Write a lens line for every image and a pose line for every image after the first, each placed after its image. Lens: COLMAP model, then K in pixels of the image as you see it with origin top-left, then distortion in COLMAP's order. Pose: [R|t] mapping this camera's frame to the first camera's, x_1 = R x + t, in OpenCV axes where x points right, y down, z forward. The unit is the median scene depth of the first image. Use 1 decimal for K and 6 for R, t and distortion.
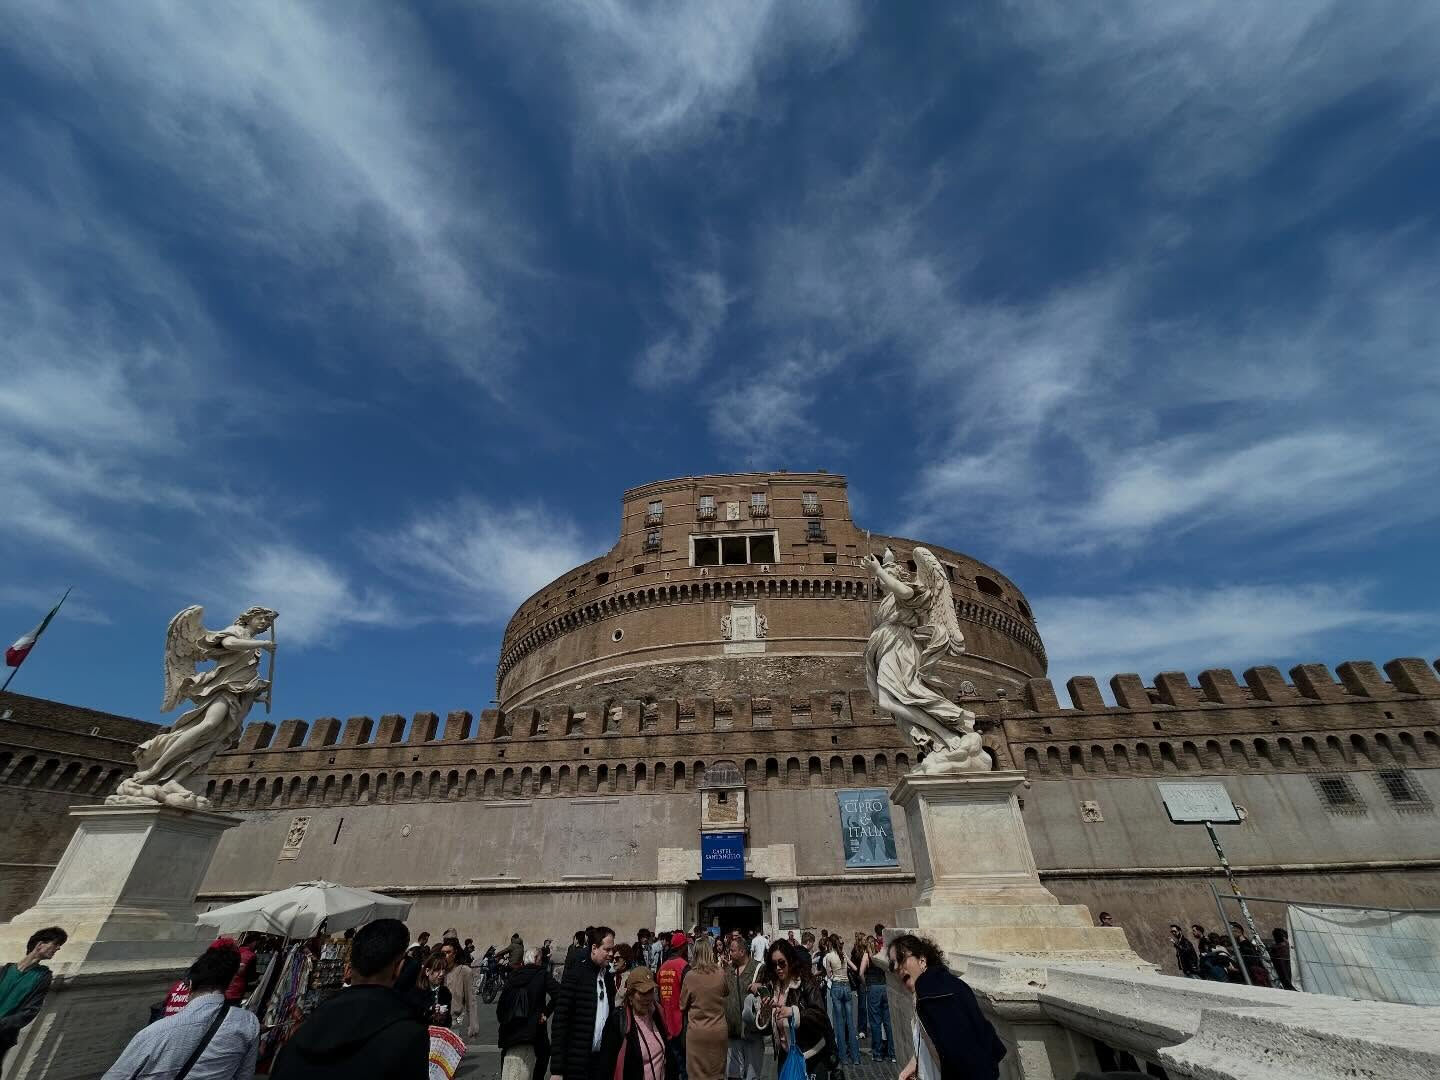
lens RADIAL K [[578.5, 0, 720.0], [0, 578.5, 540.0], [0, 0, 1]] dist [-0.008416, 0.003310]
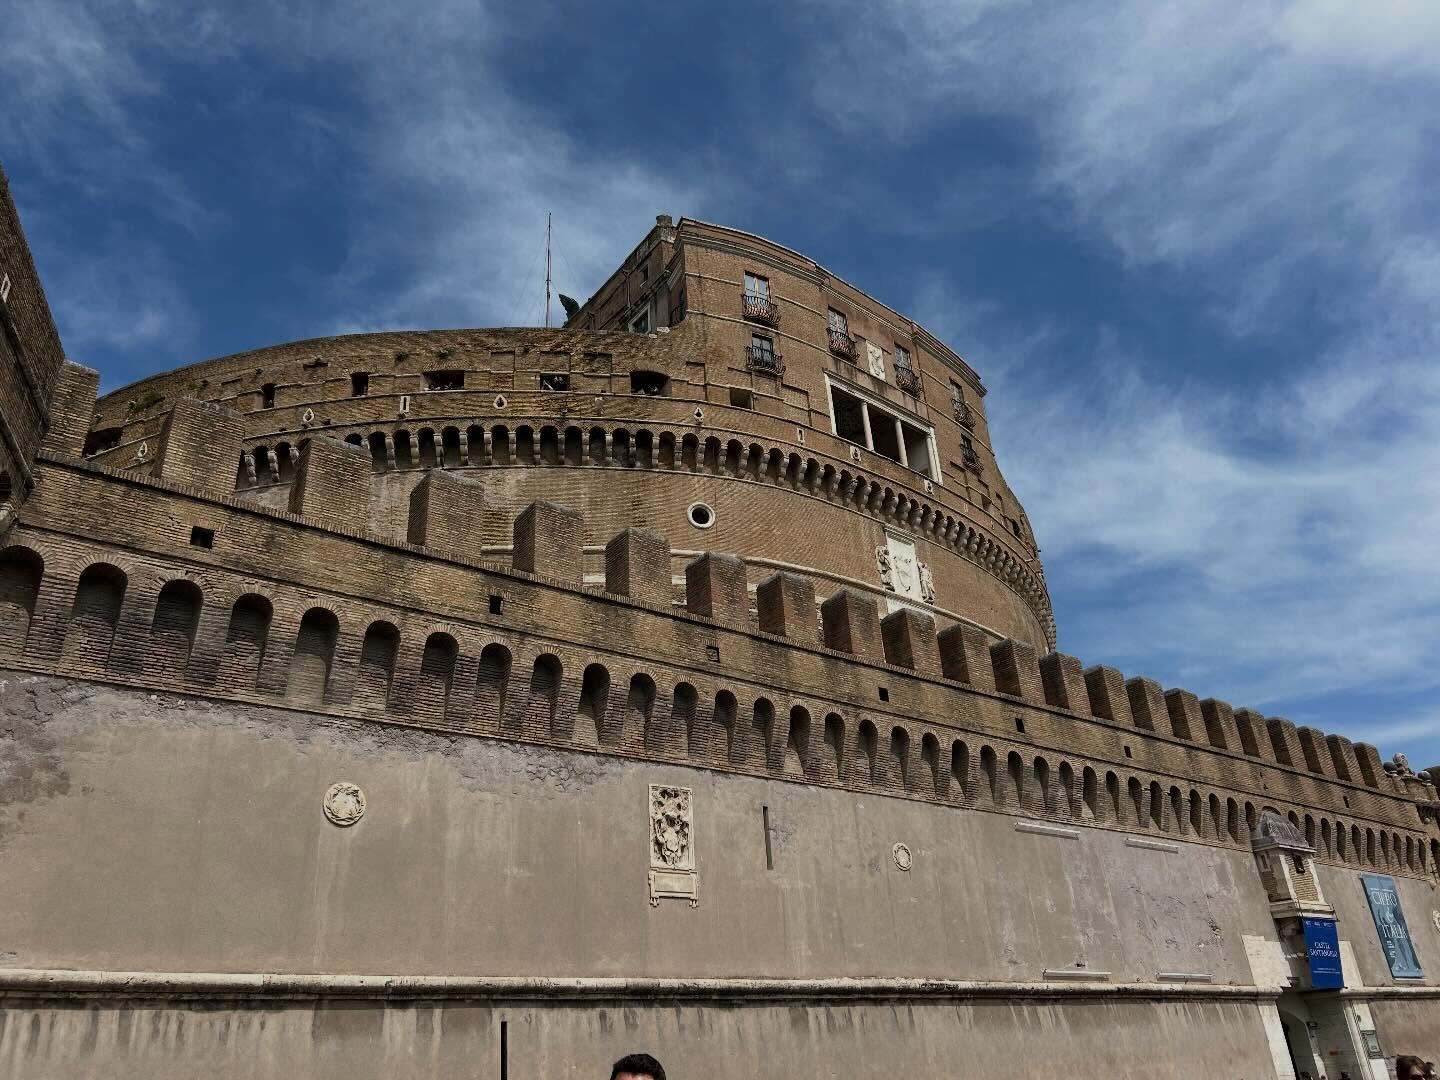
lens RADIAL K [[1071.6, 0, 722.1], [0, 1071.6, 544.2], [0, 0, 1]] dist [0.045799, -0.056386]
pose [[0.711419, 0.297543, 0.636672, -1.257577], [-0.351083, 0.935273, -0.044791, 0.385719], [-0.608789, -0.191659, 0.769833, 0.536231]]
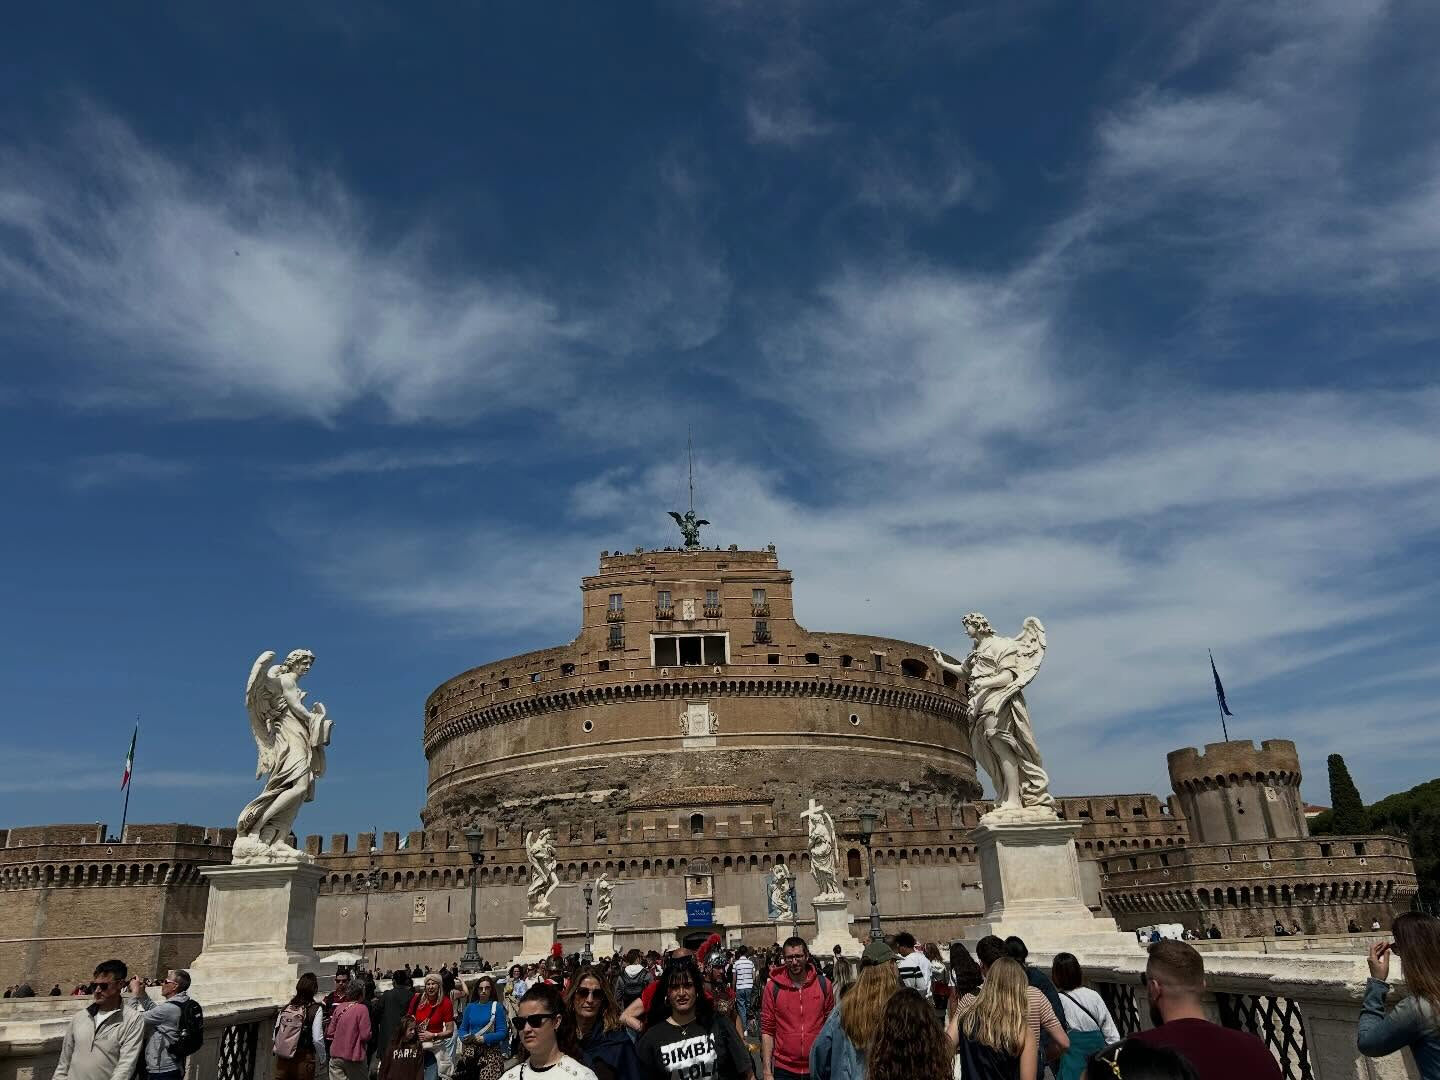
lens RADIAL K [[1071.6, 0, 722.1], [0, 1071.6, 544.2], [0, 0, 1]] dist [0.045799, -0.056386]
pose [[0.991470, 0.013839, 0.129598, -0.340082], [-0.043002, 0.973402, 0.225033, -1.188575], [-0.123037, -0.228686, 0.965694, -1.768748]]
